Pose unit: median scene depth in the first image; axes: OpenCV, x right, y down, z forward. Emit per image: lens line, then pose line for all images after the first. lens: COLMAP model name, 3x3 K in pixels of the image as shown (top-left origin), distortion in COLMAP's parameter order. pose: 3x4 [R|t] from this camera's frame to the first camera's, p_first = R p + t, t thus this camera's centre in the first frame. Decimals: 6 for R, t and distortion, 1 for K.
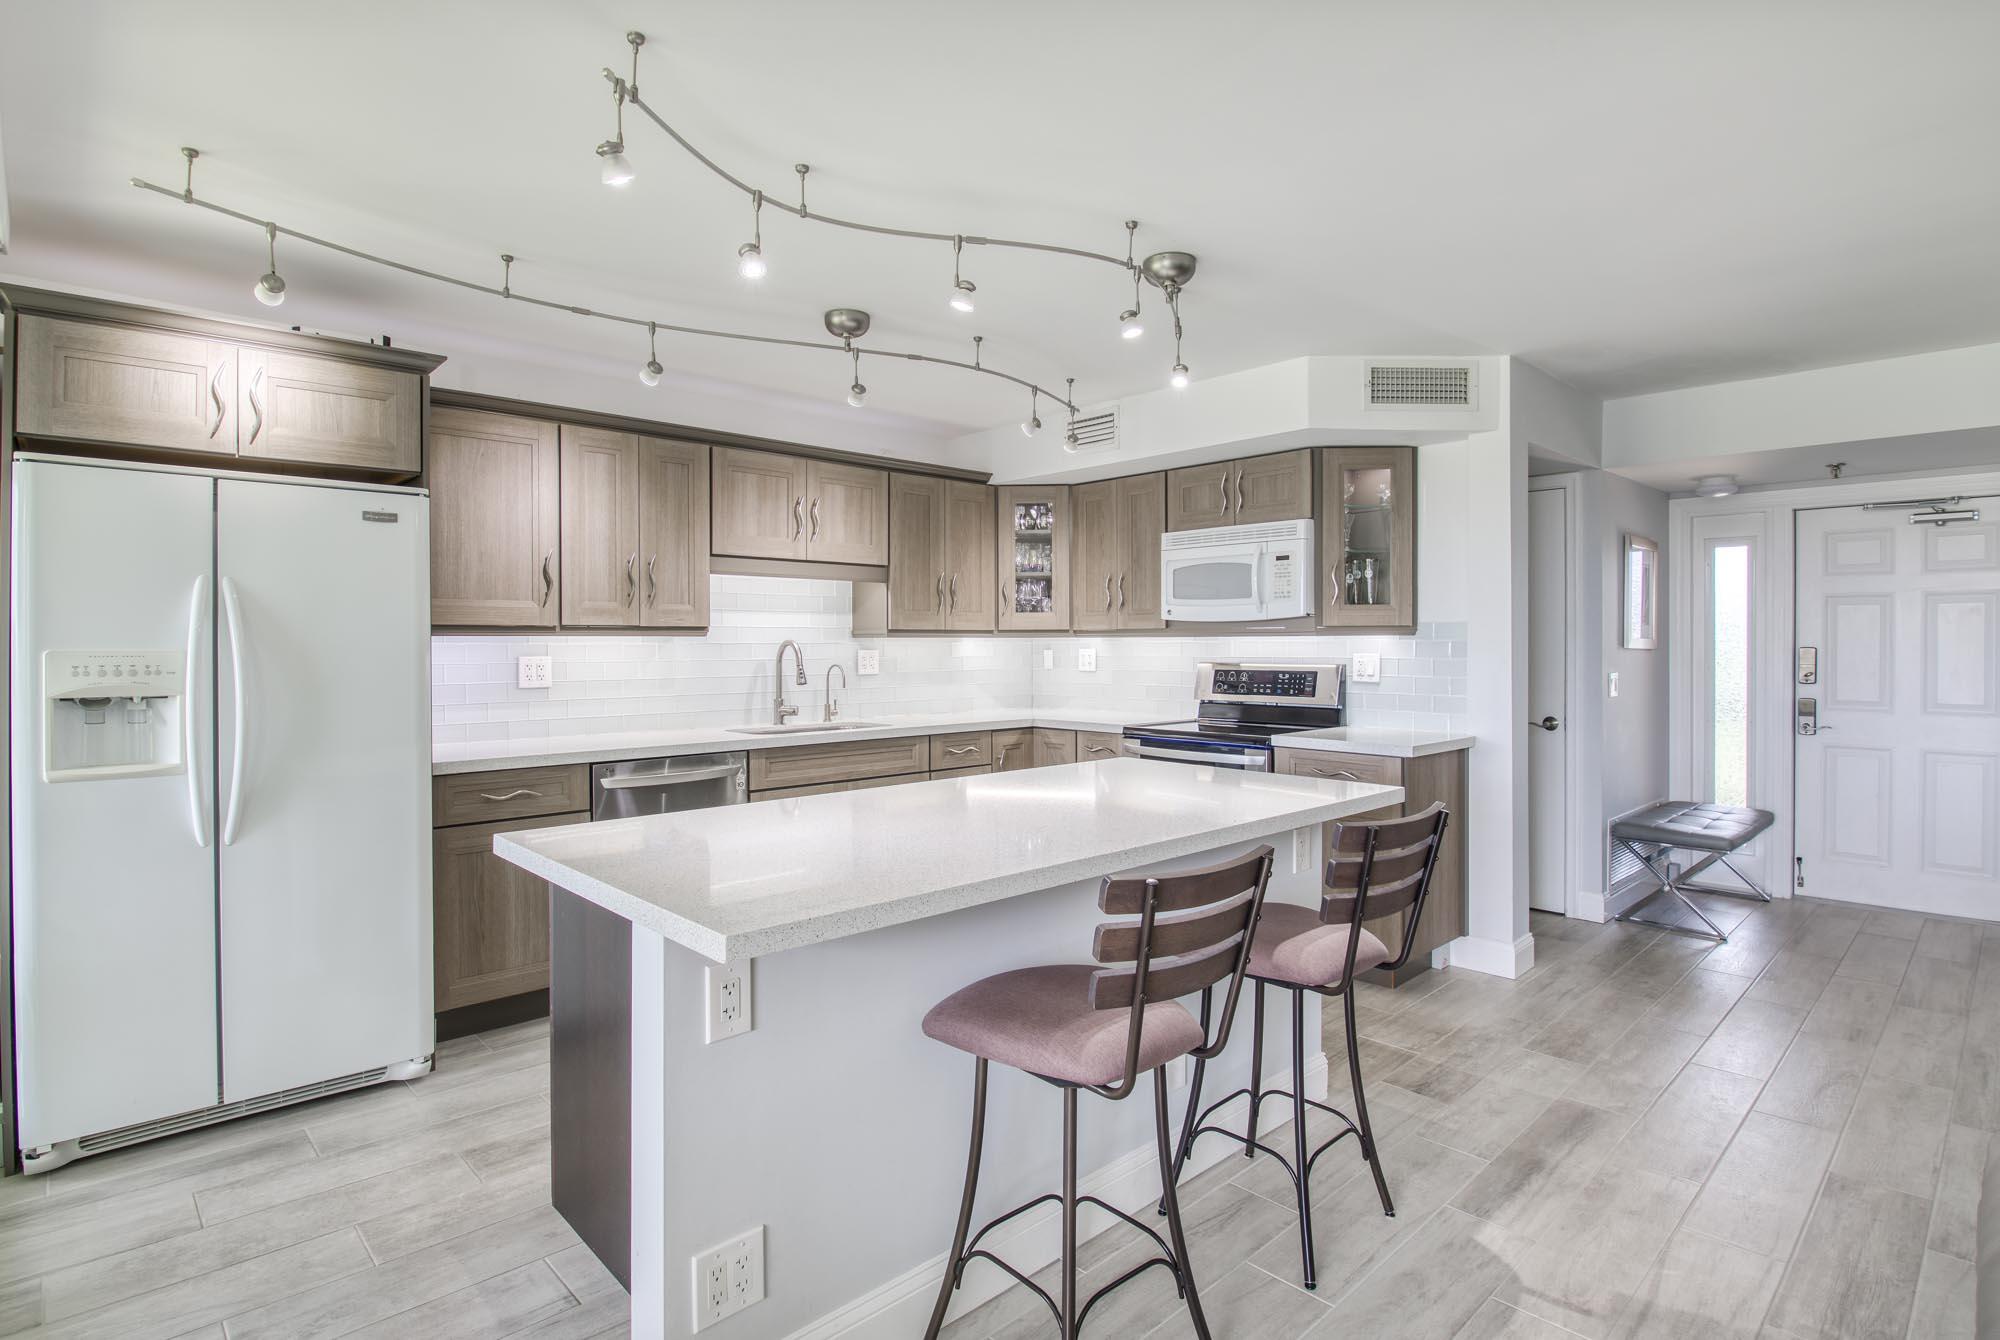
lens RADIAL K [[1000.7, 0, 1003.2], [0, 1000.7, 642.8], [0, 0, 1]] dist [-0.002270, -0.000795]
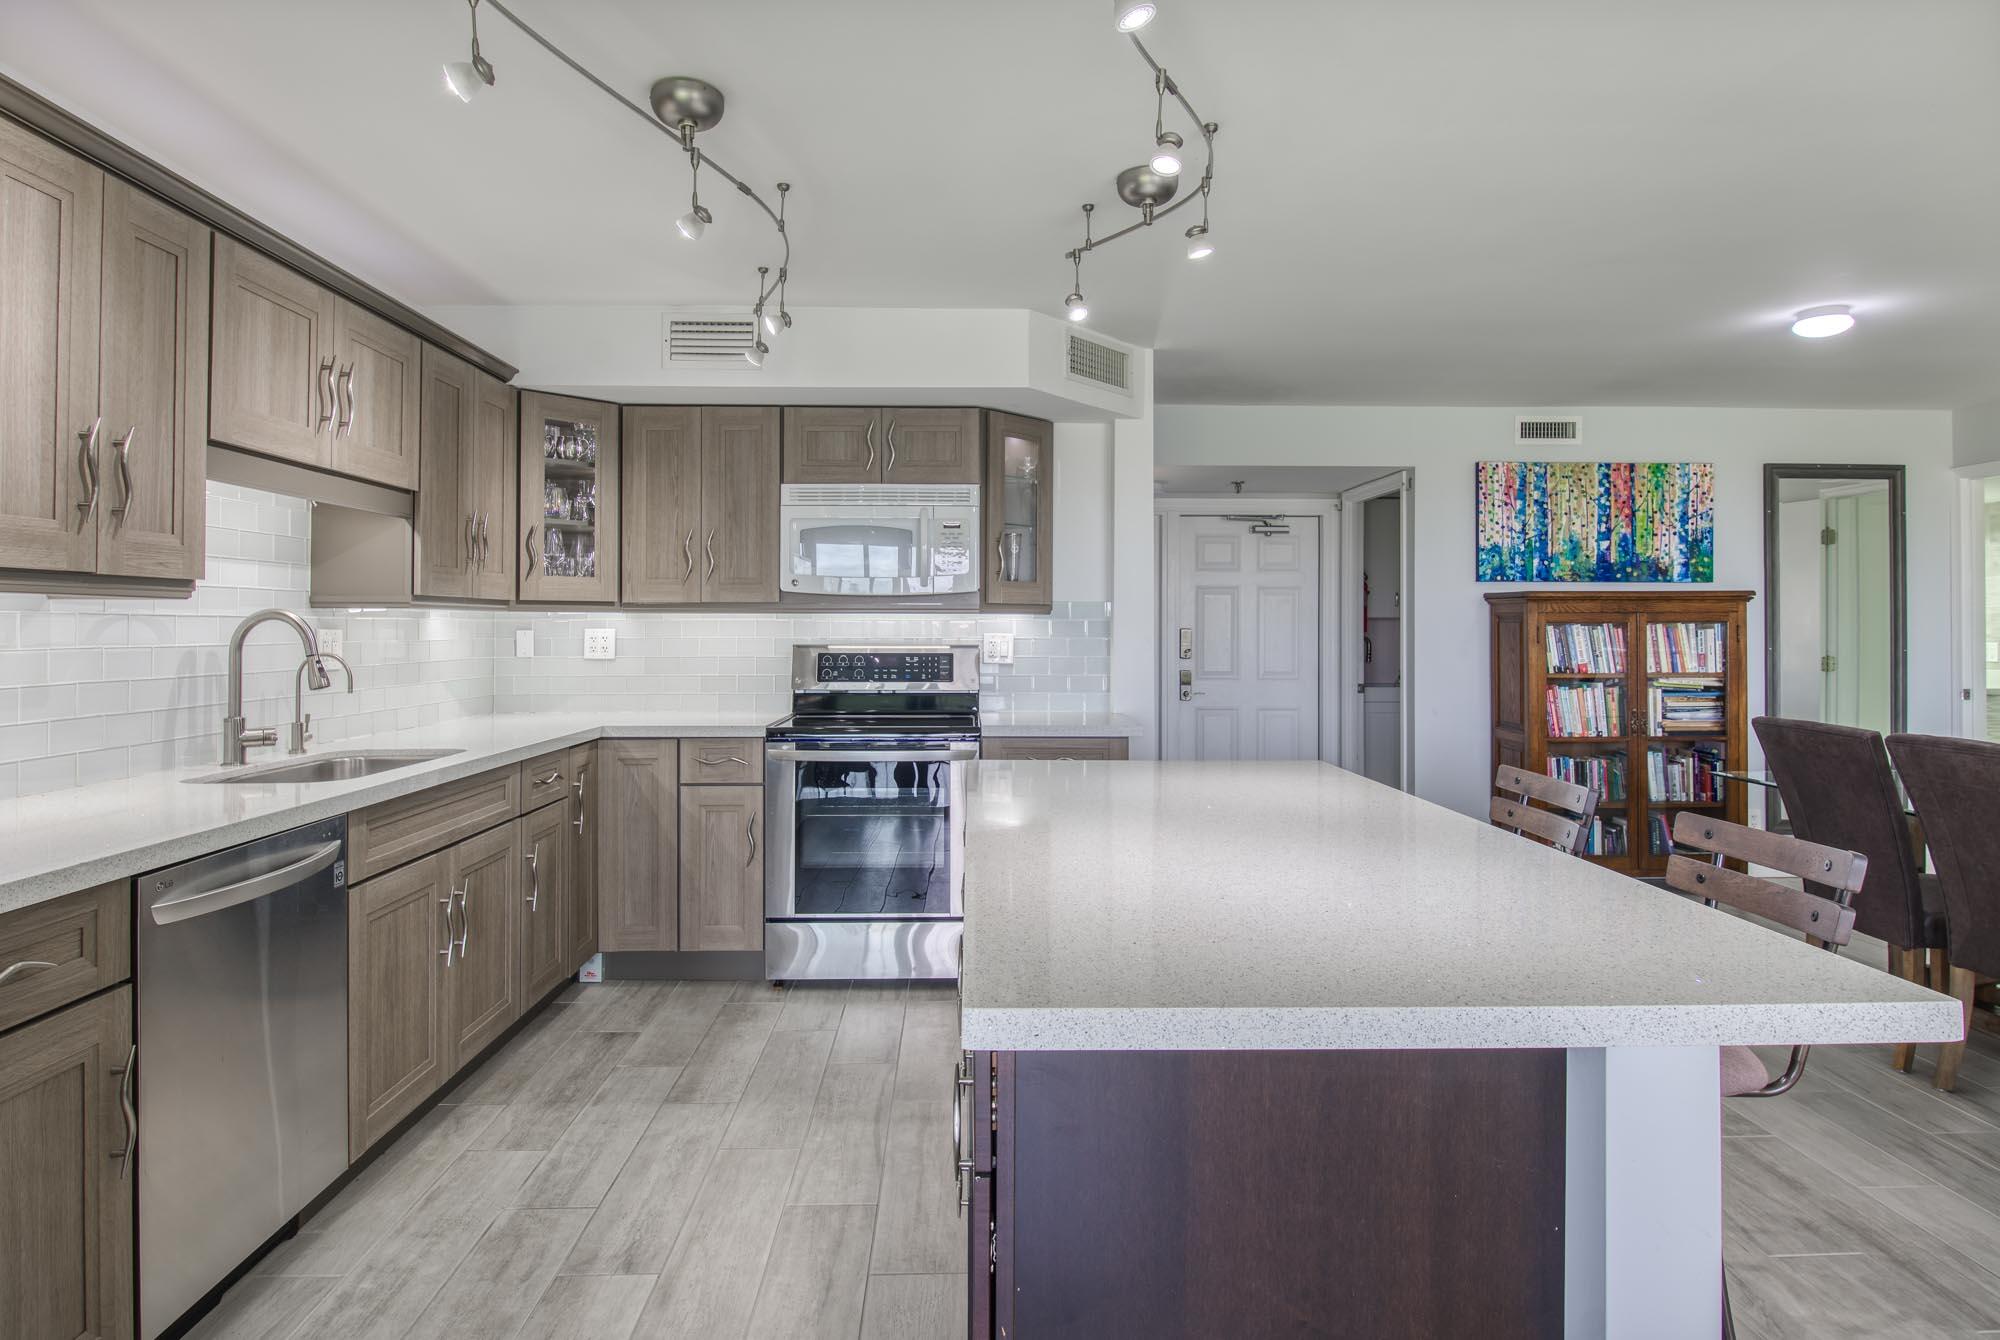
lens RADIAL K [[1111.1, 0, 995.5], [0, 1111.1, 616.1], [0, 0, 1]] dist [-0.000268, -0.000816]
pose [[0.675002, 0.010785, 0.737737, -0.405075], [-0.003013, 0.999925, -0.011861, 0.006947], [-0.737809, 0.005784, 0.674984, 0.293651]]
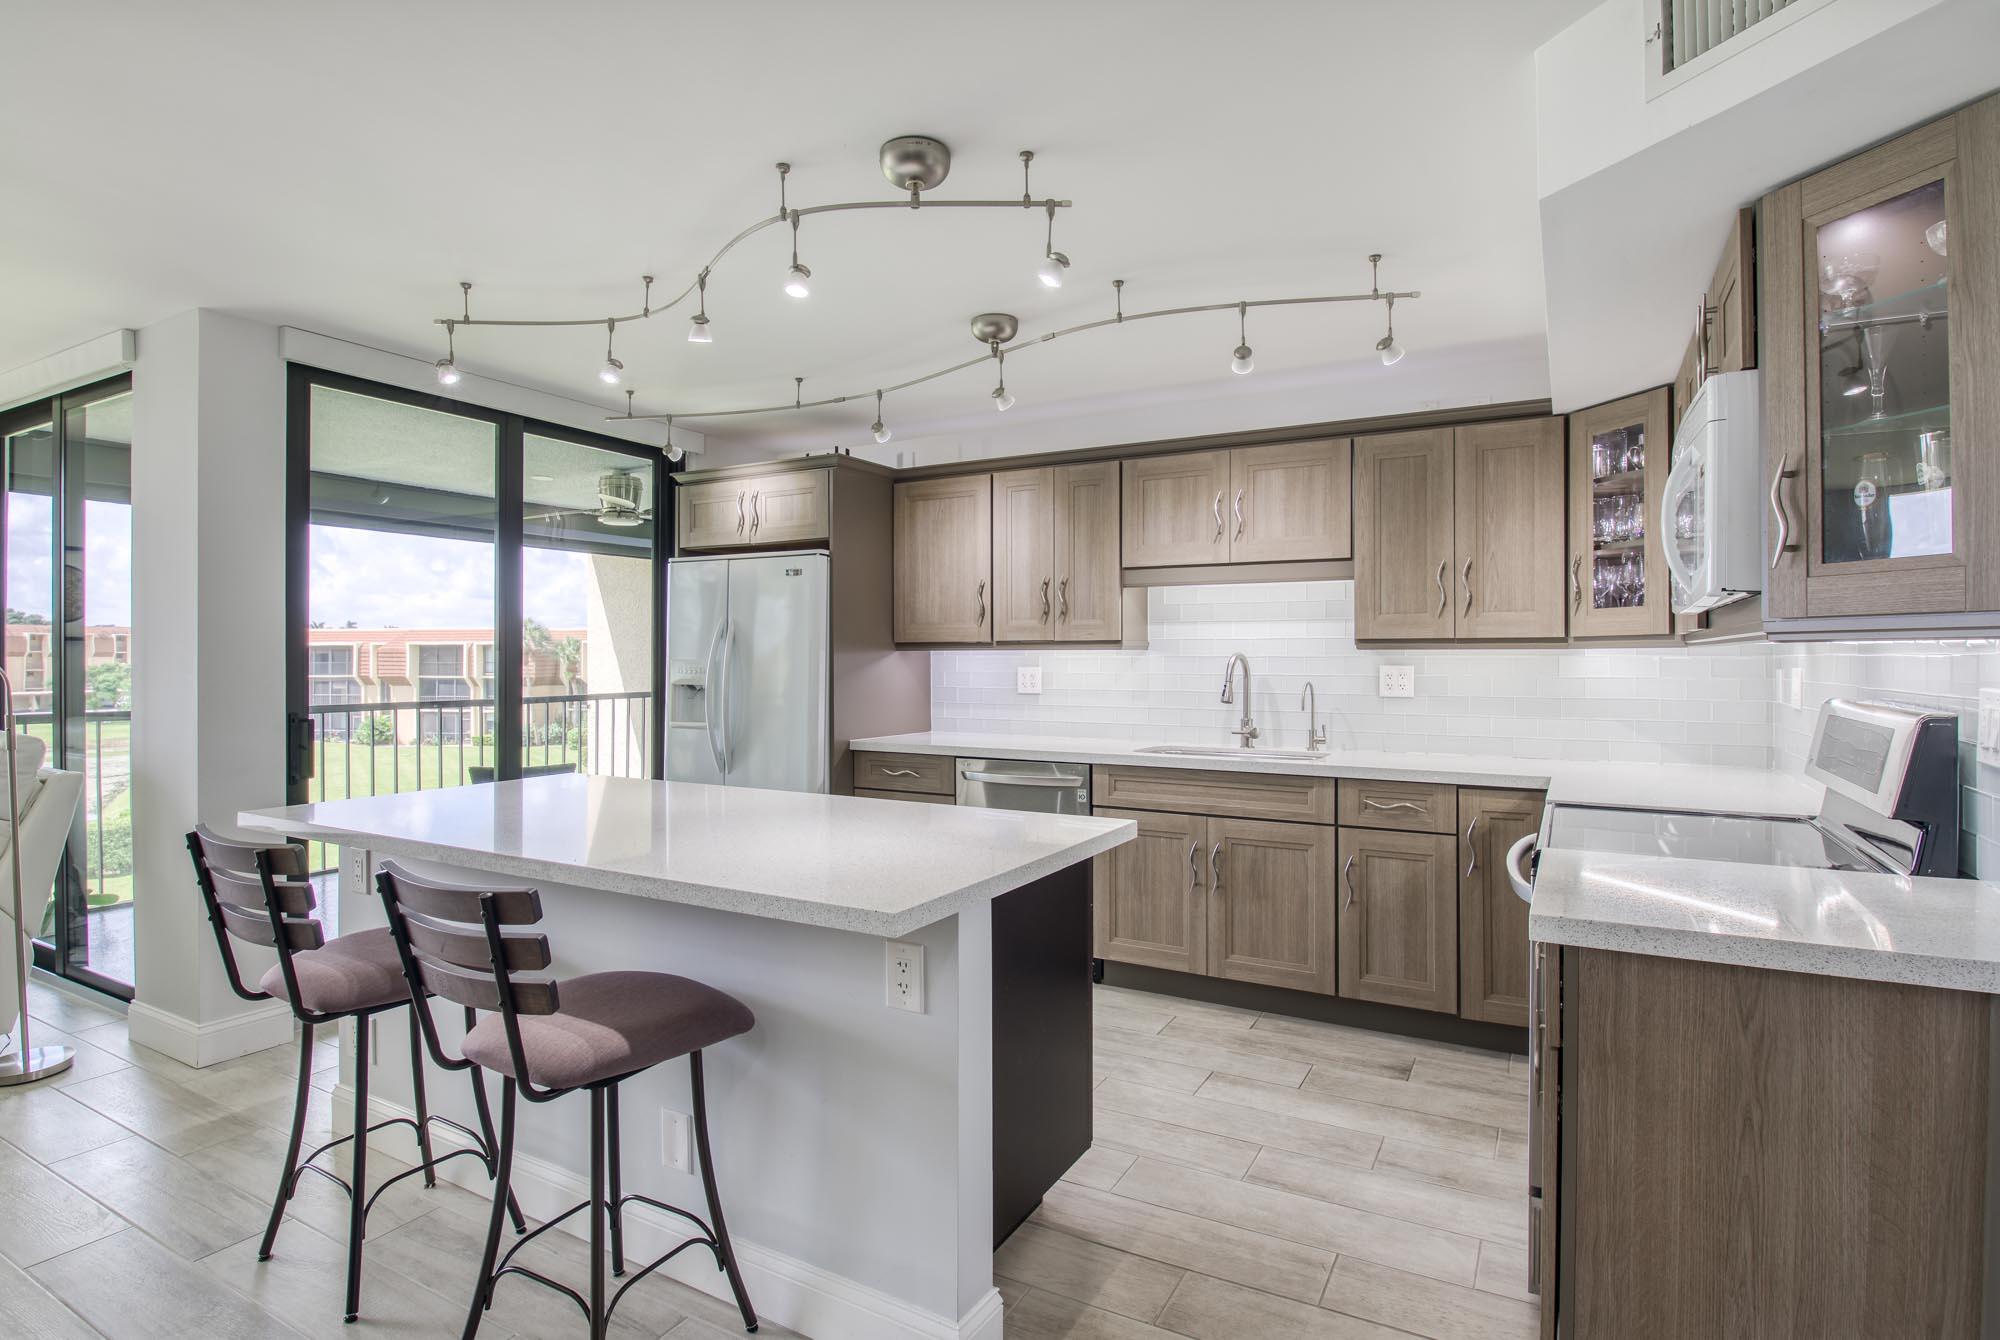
lens RADIAL K [[1007.9, 0, 1011.1], [0, 1007.9, 651.6], [0, 0, 1]] dist [-0.000644, -0.000287]
pose [[0.309456, -0.002042, -0.950911, 0.589028], [-0.000548, 0.999997, -0.002325, -0.002025], [0.950914, 0.001240, 0.309454, 0.536453]]
